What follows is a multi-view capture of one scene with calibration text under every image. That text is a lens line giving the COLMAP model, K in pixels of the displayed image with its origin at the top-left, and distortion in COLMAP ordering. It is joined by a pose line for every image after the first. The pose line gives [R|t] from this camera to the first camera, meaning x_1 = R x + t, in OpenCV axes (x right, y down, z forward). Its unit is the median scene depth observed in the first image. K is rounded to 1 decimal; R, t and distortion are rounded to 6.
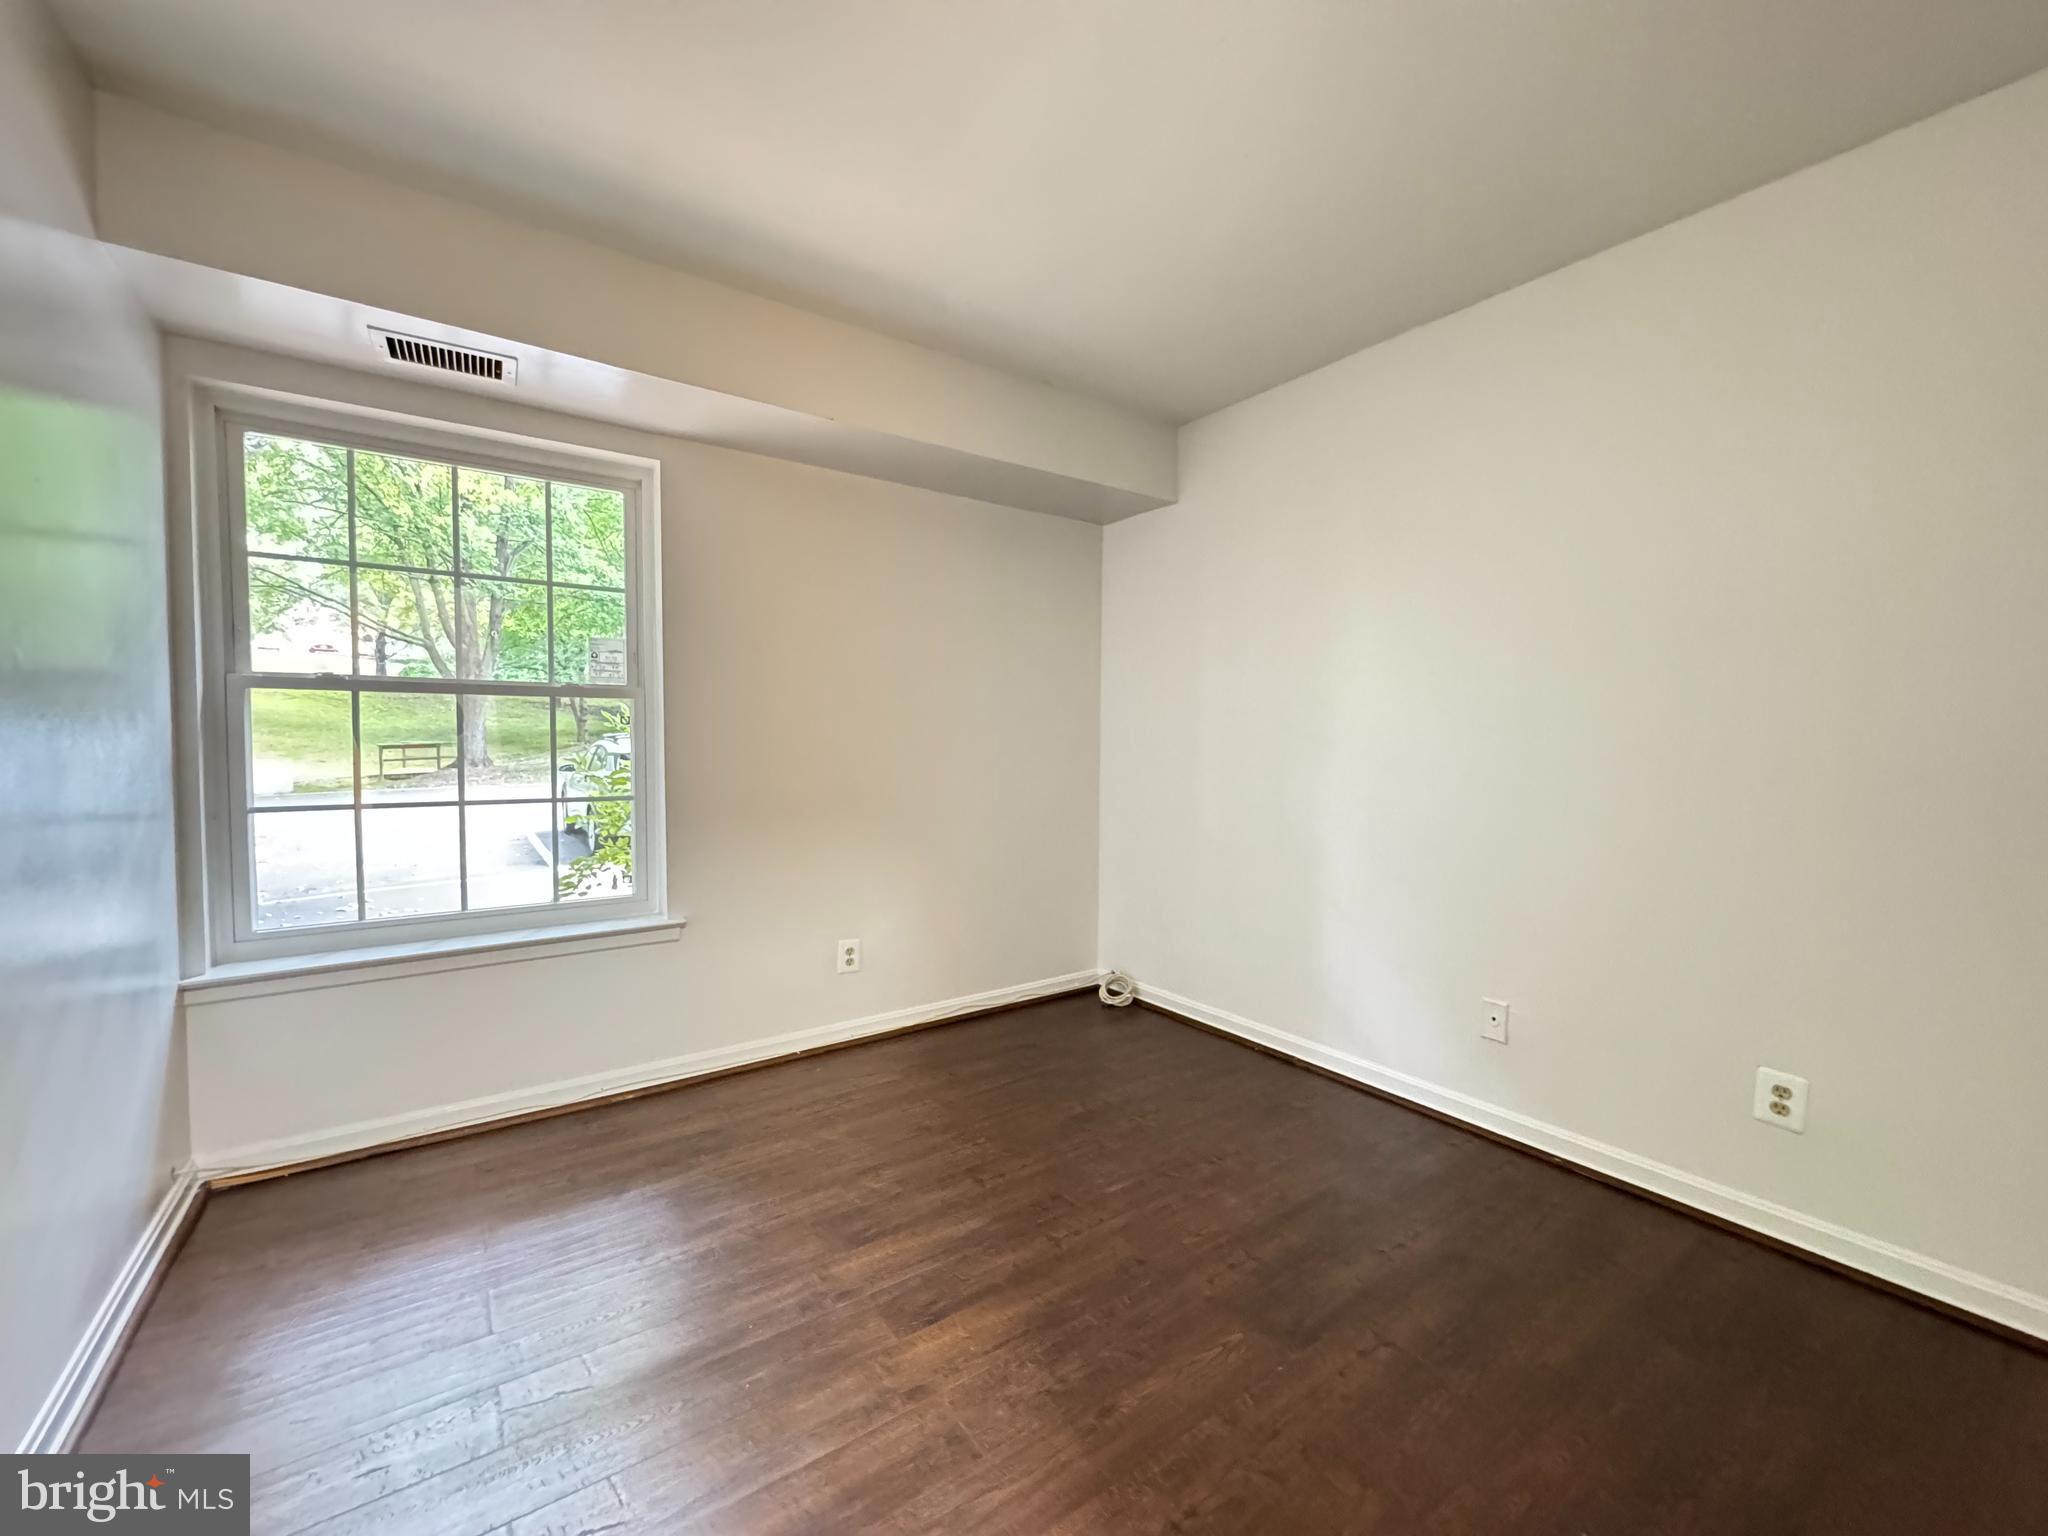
lens RADIAL K [[816.6, 0, 1024.5], [0, 816.6, 771.6], [0, 0, 1]] dist [-0.001214, -0.000029]
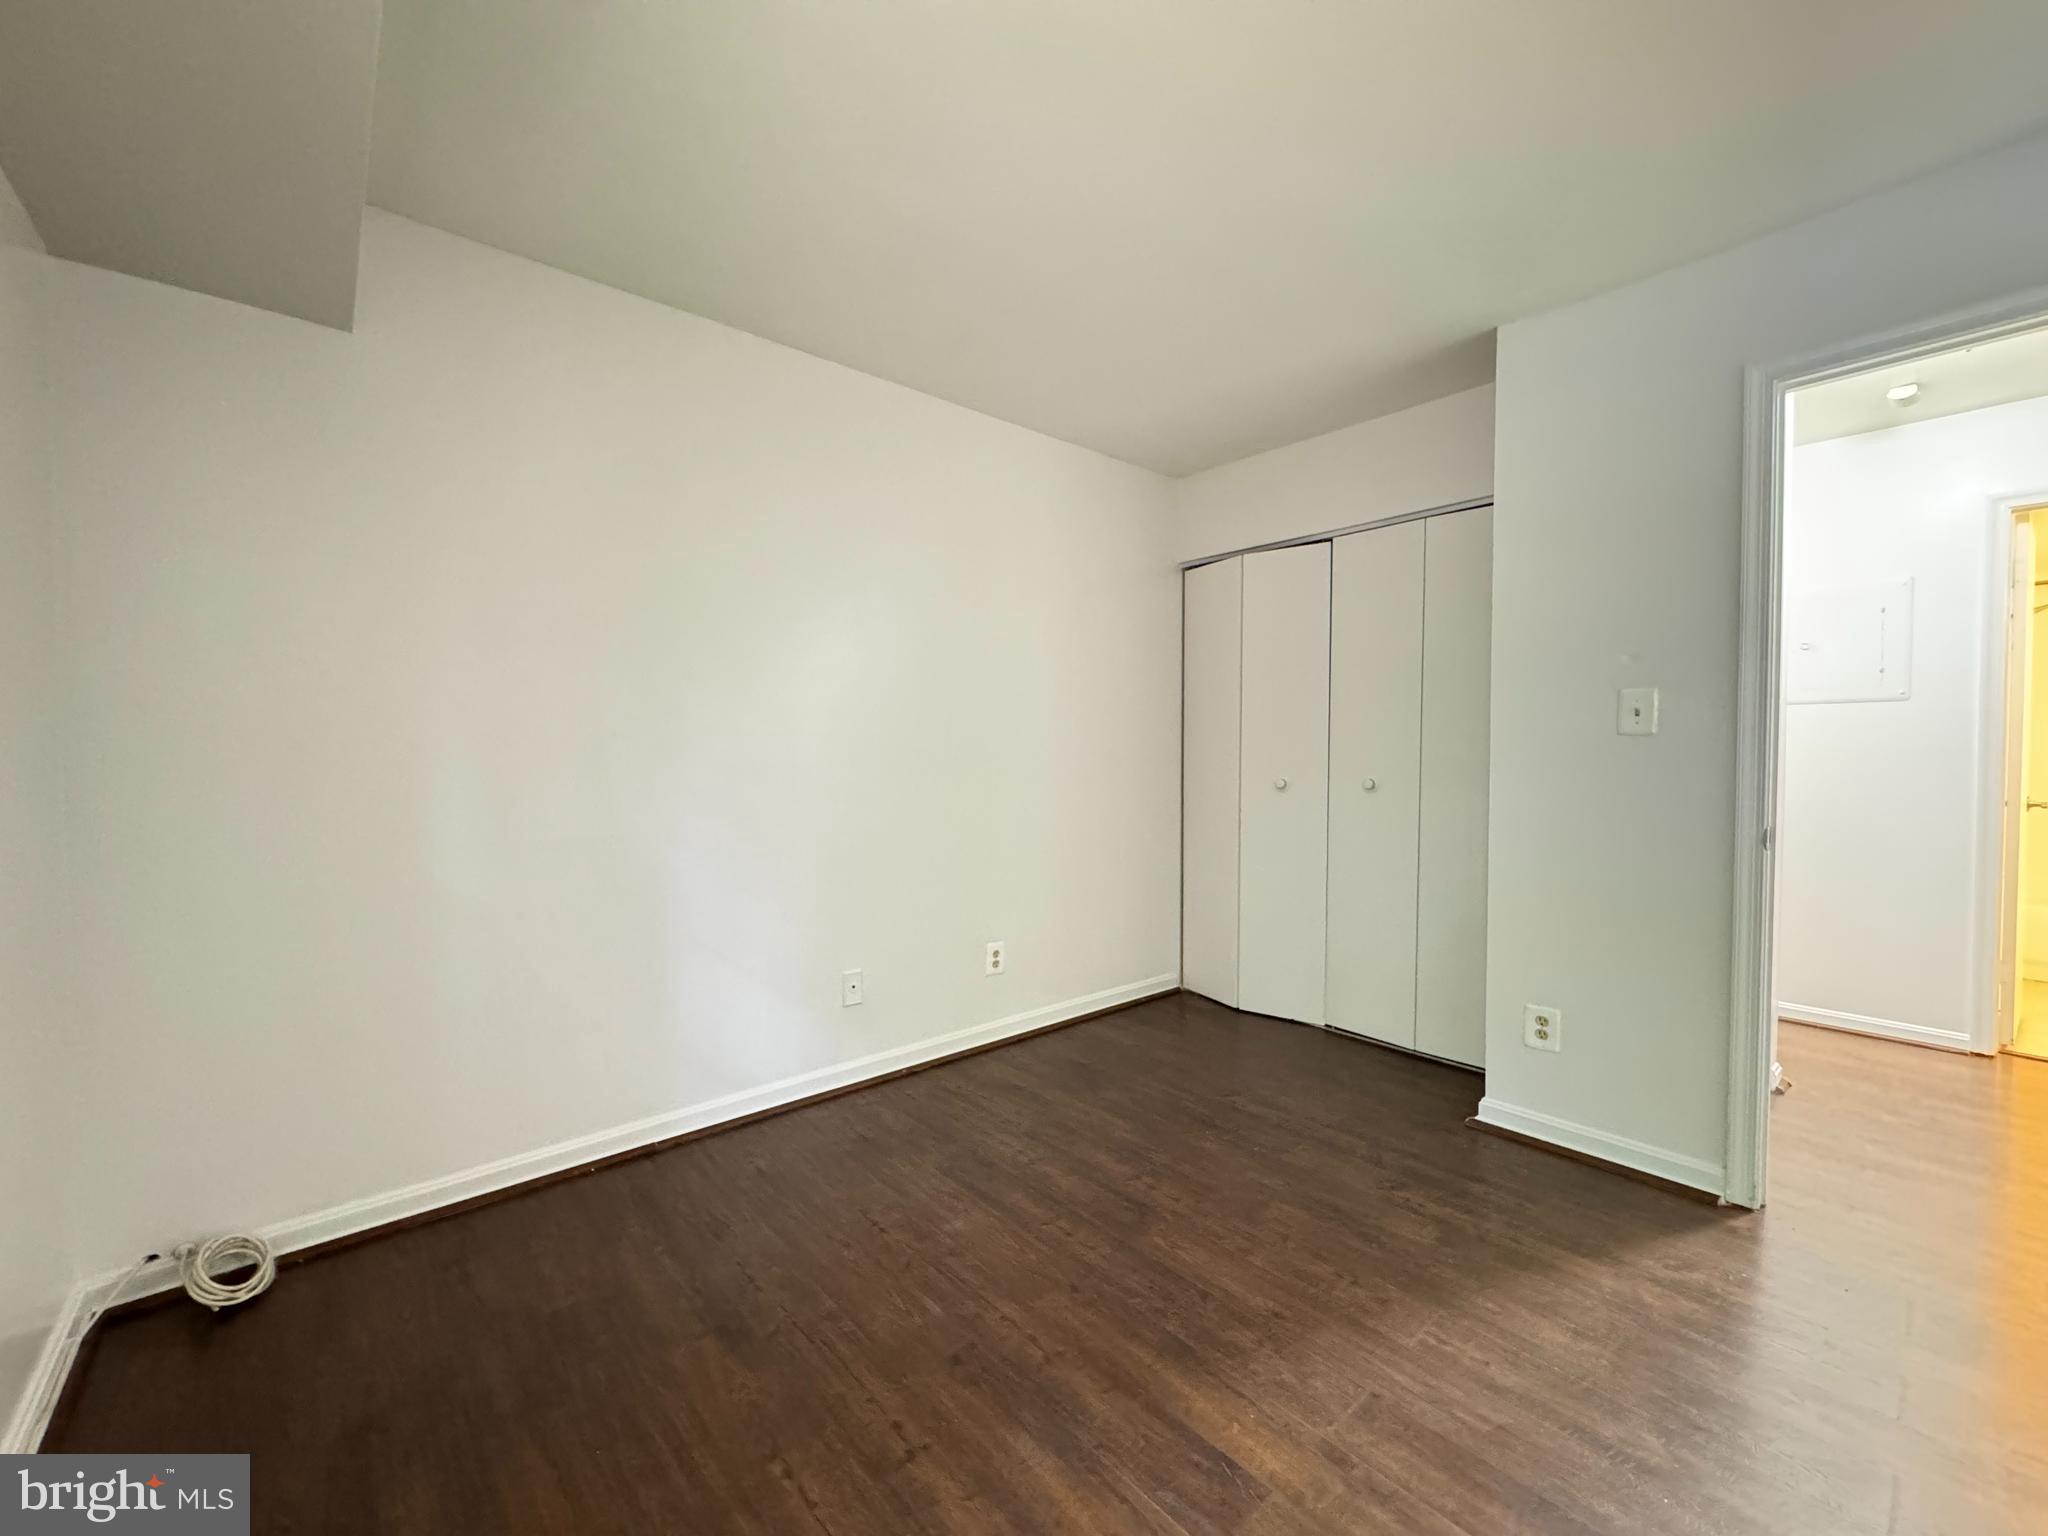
lens RADIAL K [[816.6, 0, 1024.5], [0, 816.6, 771.6], [0, 0, 1]] dist [-0.001214, -0.000029]
pose [[-0.095512, -0.033208, 0.994874, -0.796968], [0.040518, 0.998485, 0.037218, -0.051076], [-0.994603, 0.043865, -0.094022, 1.126441]]
